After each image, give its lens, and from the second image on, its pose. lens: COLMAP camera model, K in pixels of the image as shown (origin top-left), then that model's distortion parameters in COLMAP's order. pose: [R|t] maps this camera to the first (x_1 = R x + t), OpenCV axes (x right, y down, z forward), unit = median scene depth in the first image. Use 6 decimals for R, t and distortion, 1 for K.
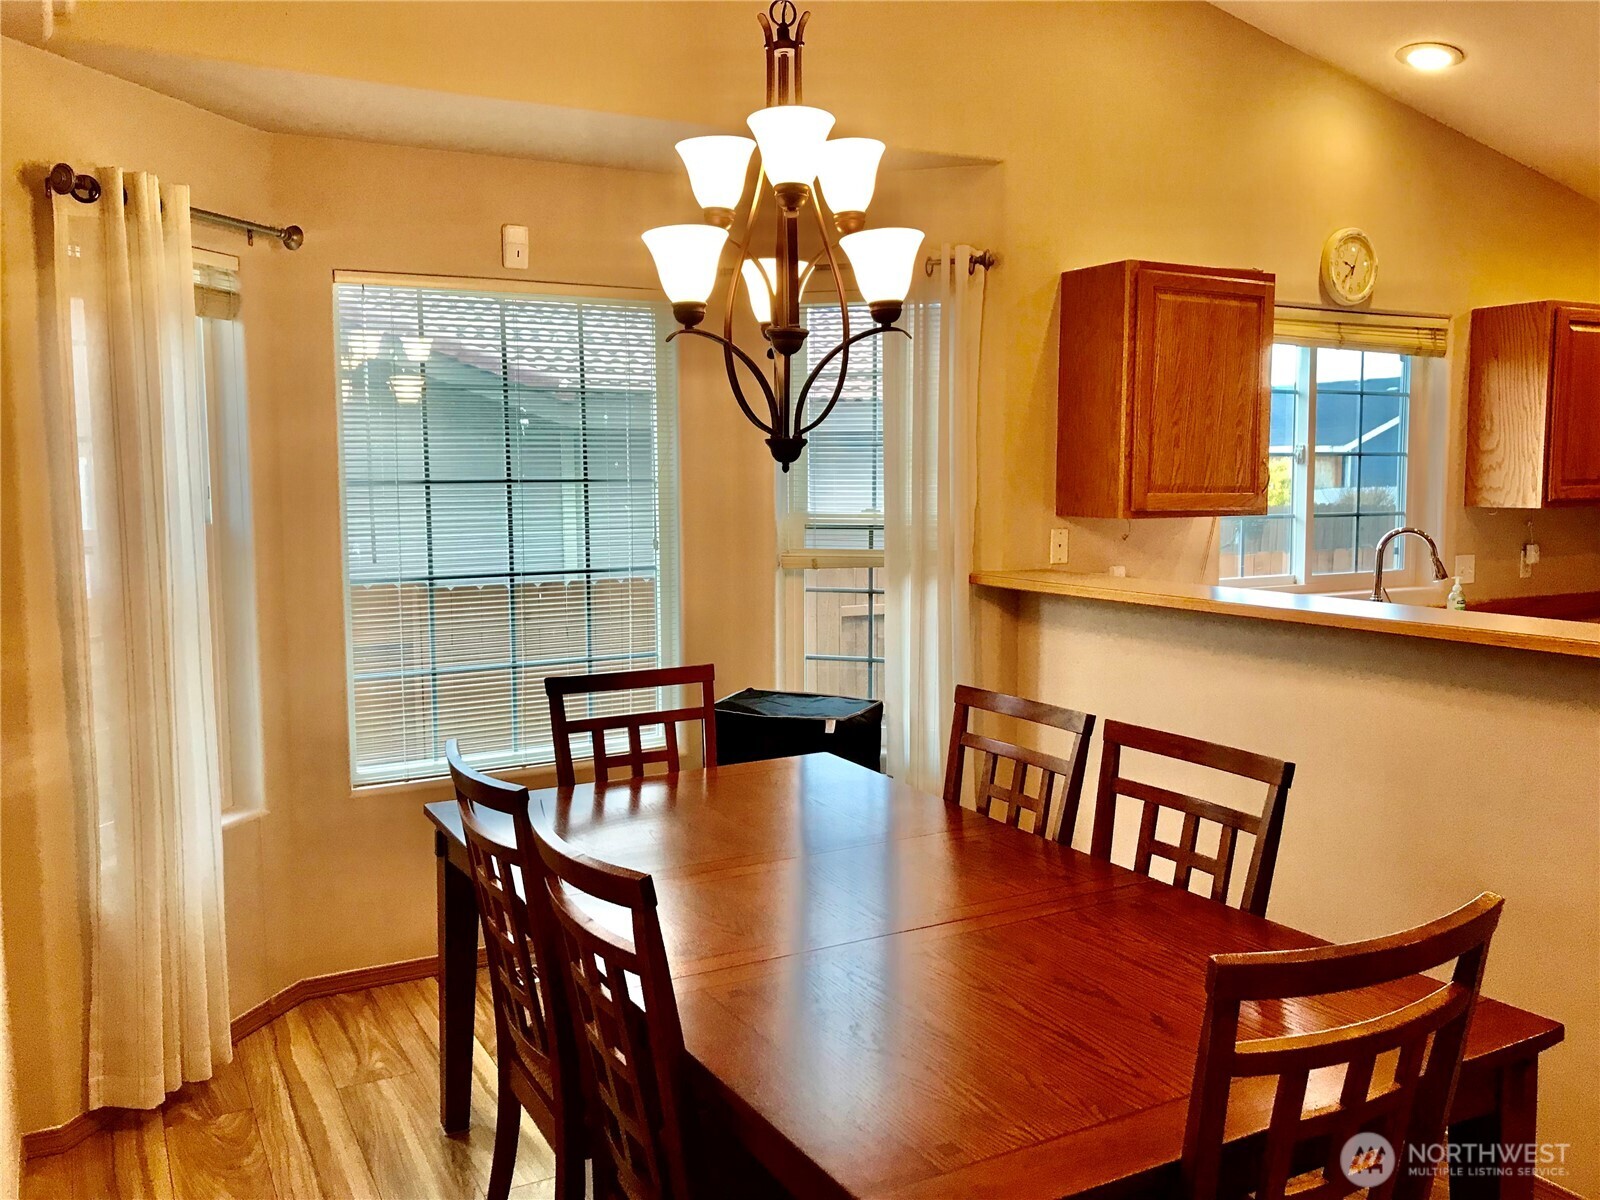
lens RADIAL K [[1316.3, 0, 796.3], [0, 1316.3, 597.6], [0, 0, 1]] dist [0.053553, -0.062117]
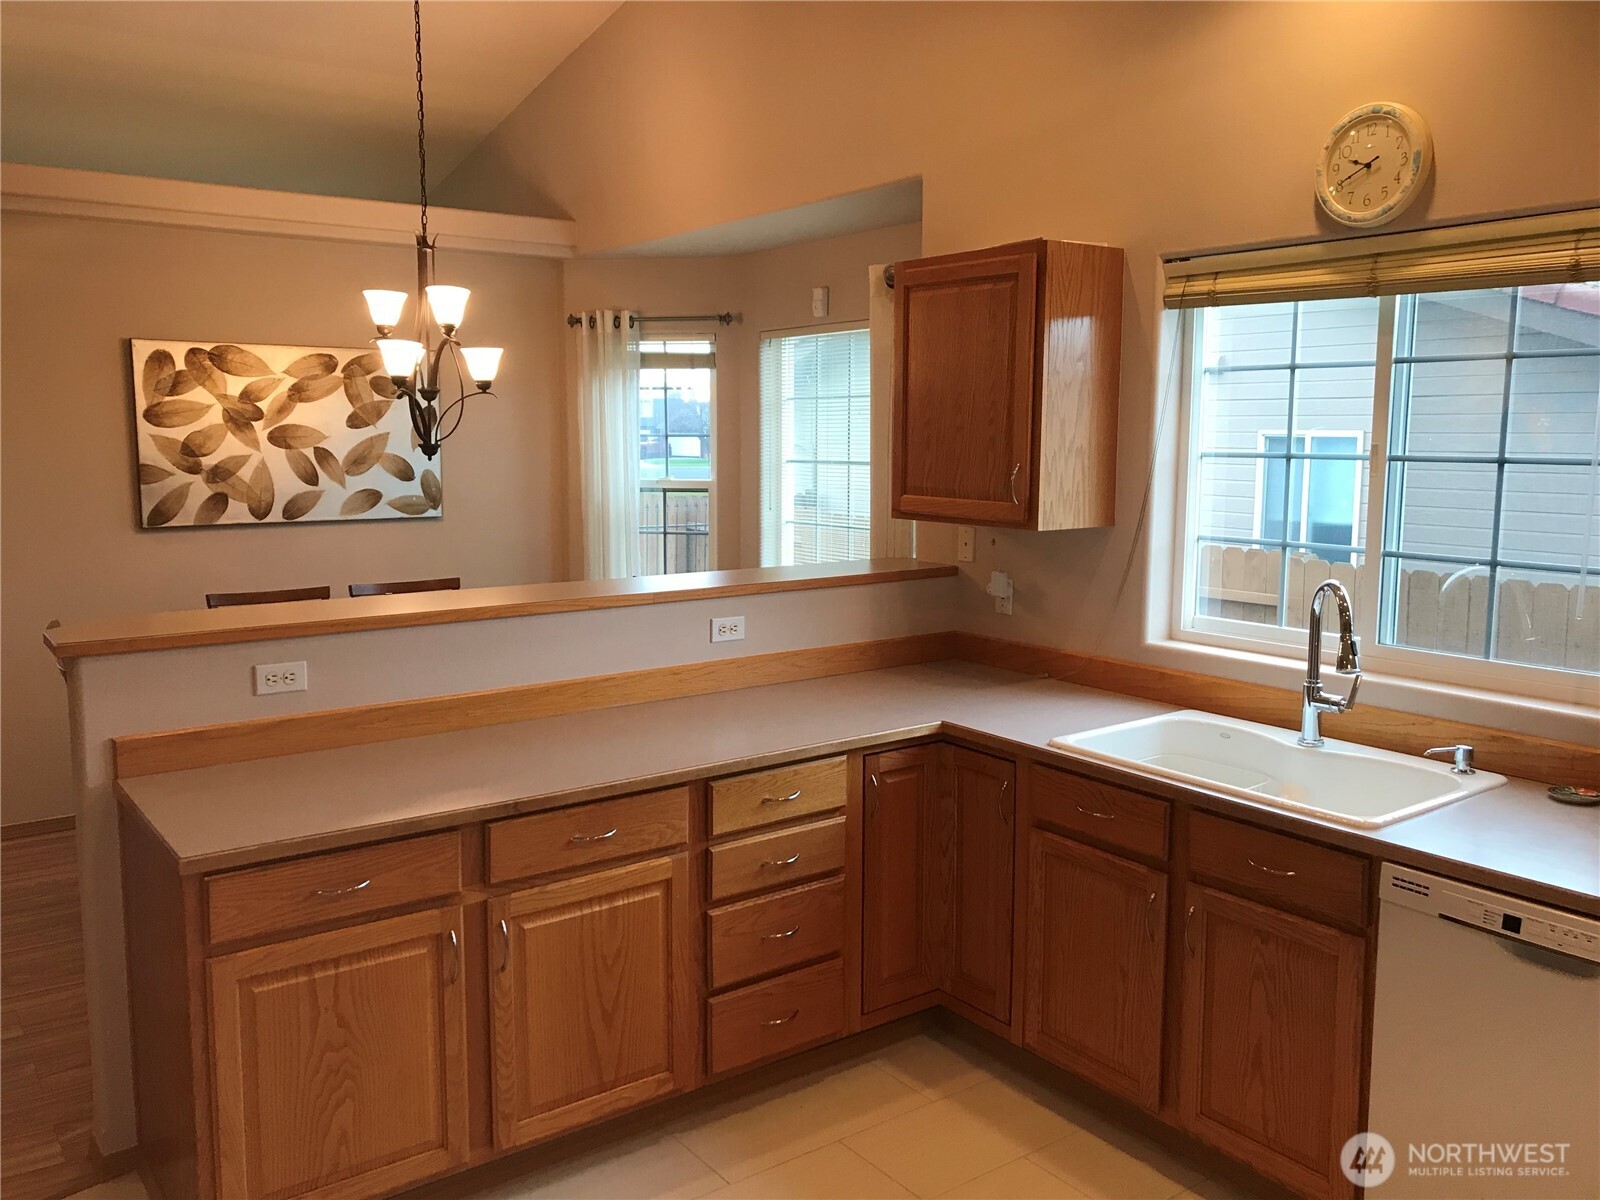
lens RADIAL K [[1316.3, 0, 798.6], [0, 1316.3, 589.7], [0, 0, 1]] dist [0.053553, -0.062117]
pose [[0.125654, 0.126561, -0.983968, 1.324596], [-0.095993, 0.988726, 0.114915, -0.121273], [0.987419, 0.080014, 0.136386, 0.843041]]
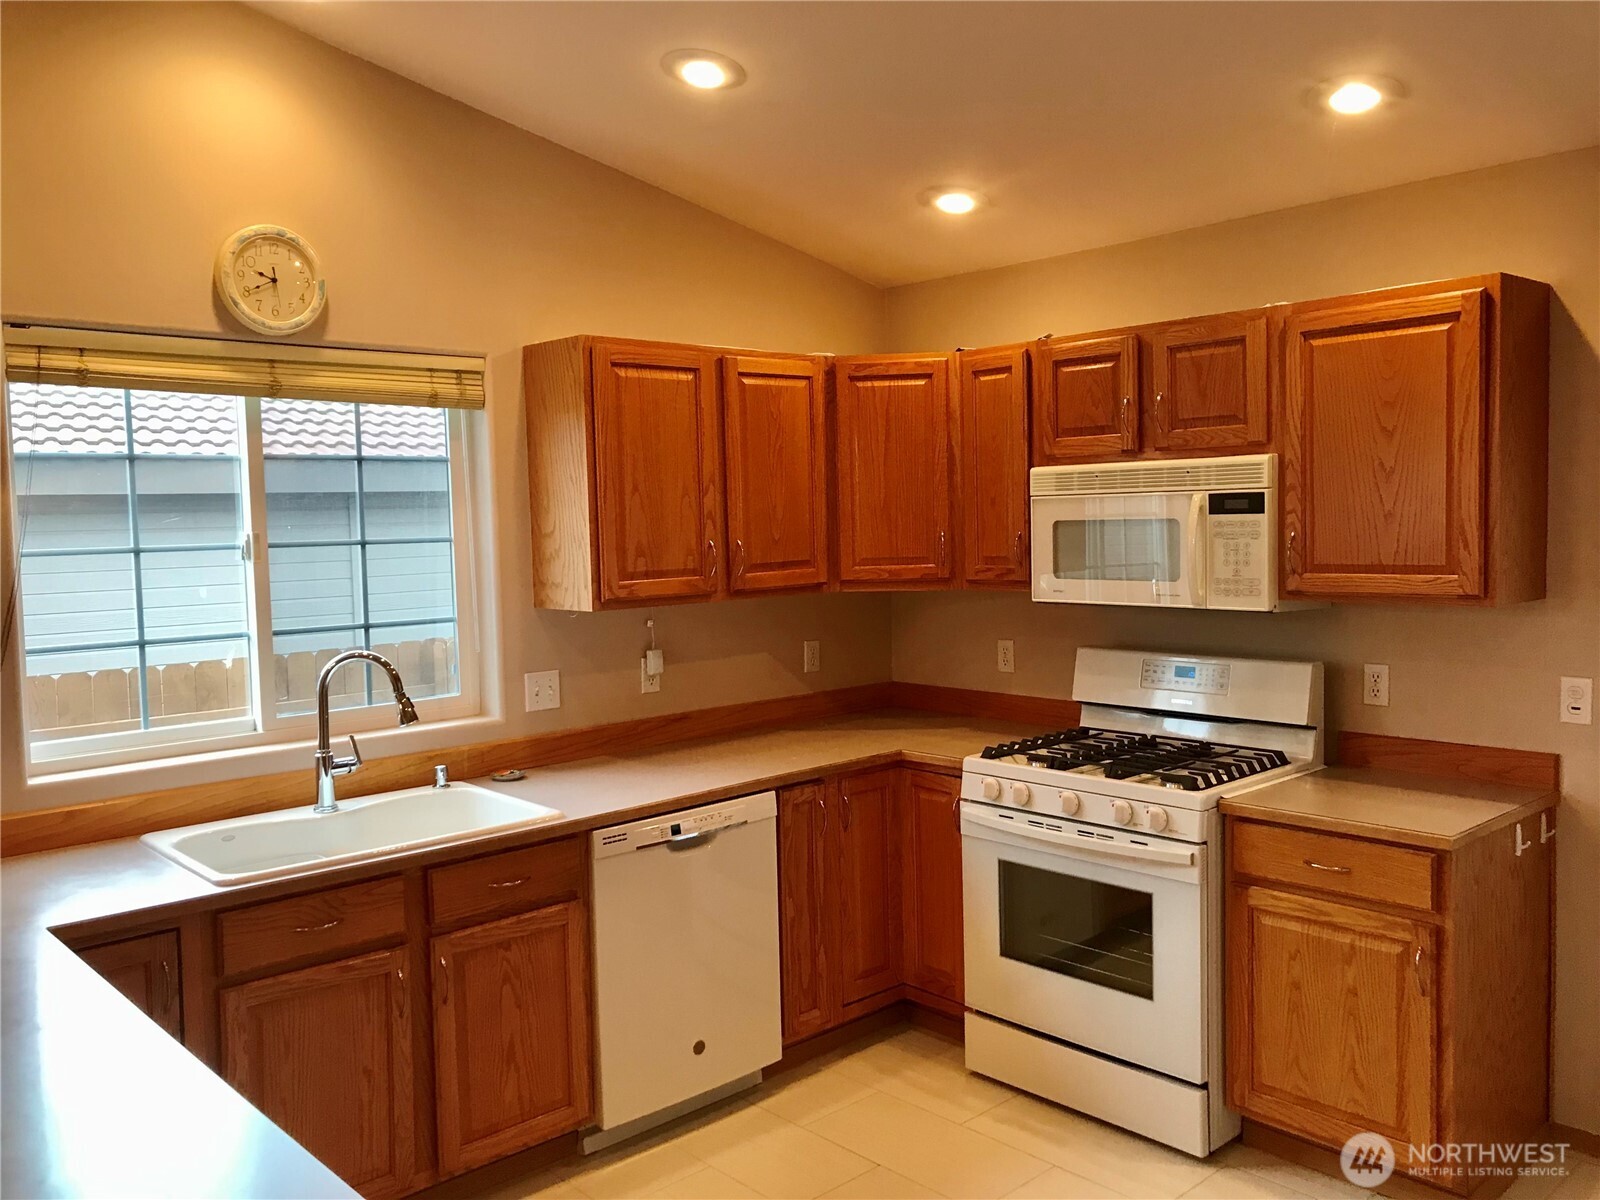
lens RADIAL K [[1316.3, 0, 812.7], [0, 1316.3, 592.8], [0, 0, 1]] dist [0.053553, -0.062117]
pose [[0.970325, -0.032916, 0.239554, 0.665261], [0.041639, 0.998638, -0.031440, -0.065175], [-0.238193, 0.040482, 0.970374, 0.334333]]
